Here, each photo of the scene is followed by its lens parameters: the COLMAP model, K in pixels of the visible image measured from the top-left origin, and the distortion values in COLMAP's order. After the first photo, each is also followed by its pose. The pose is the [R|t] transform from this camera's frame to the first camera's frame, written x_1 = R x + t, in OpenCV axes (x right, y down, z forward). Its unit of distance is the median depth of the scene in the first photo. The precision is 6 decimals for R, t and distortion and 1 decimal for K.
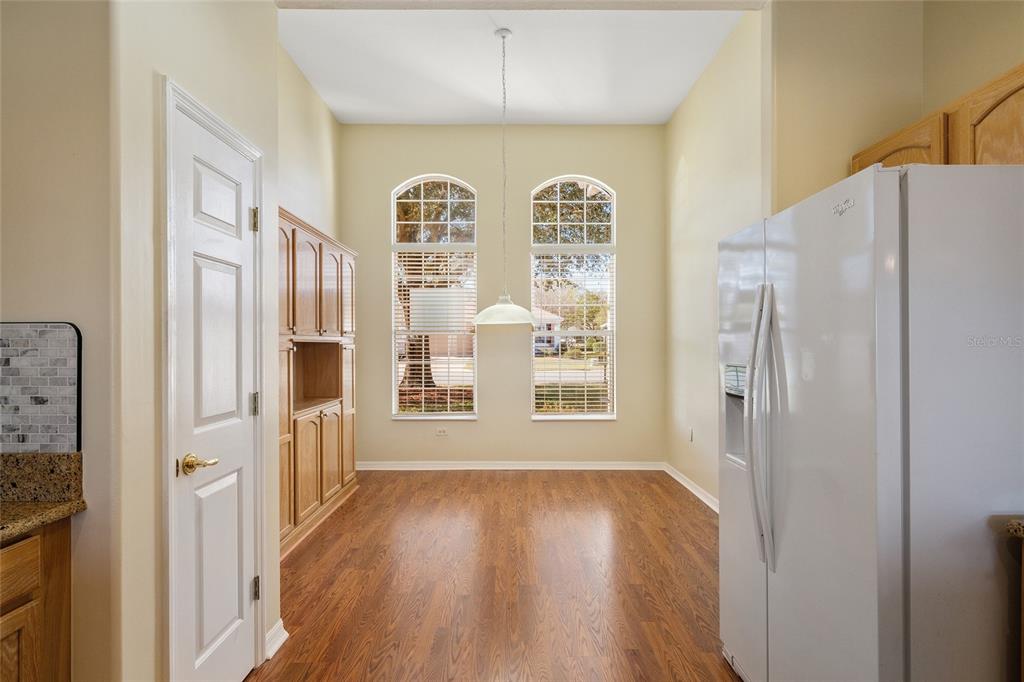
lens RADIAL K [[485.4, 0, 506.4], [0, 485.4, 349.3], [0, 0, 1]] dist [-0.011357, 0.004275]
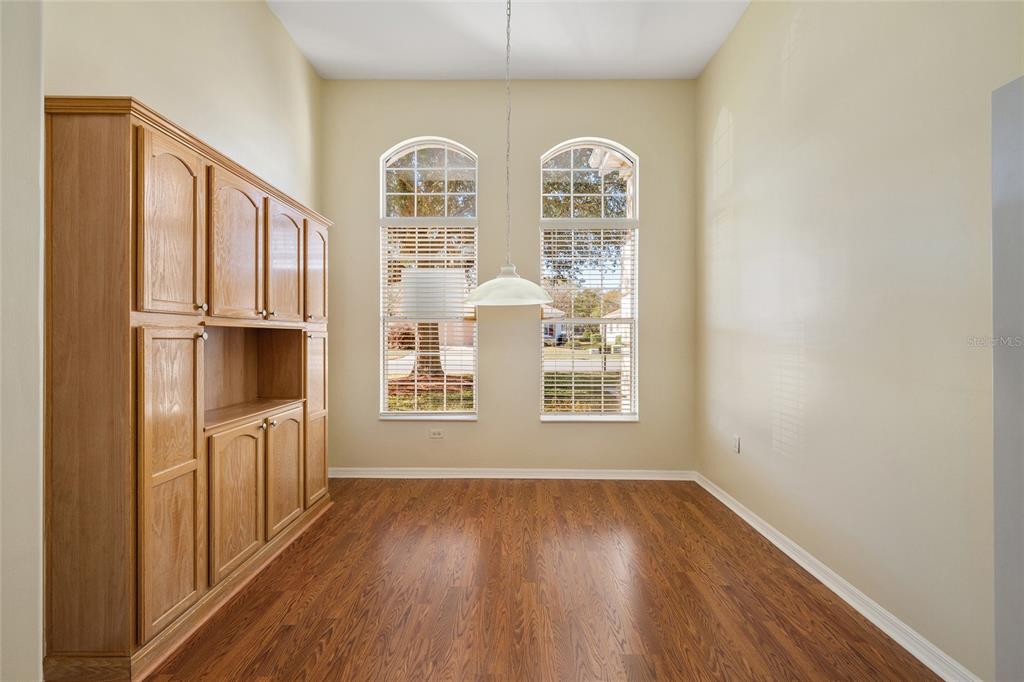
lens RADIAL K [[426.1, 0, 511.2], [0, 426.1, 336.0], [0, 0, 1]] dist [-0.001770, -0.000256]
pose [[0.999985, 0.004382, -0.003133, 0.002421], [-0.004408, 0.999957, -0.008187, 0.001424], [0.003097, 0.008201, 0.999962, 0.273938]]
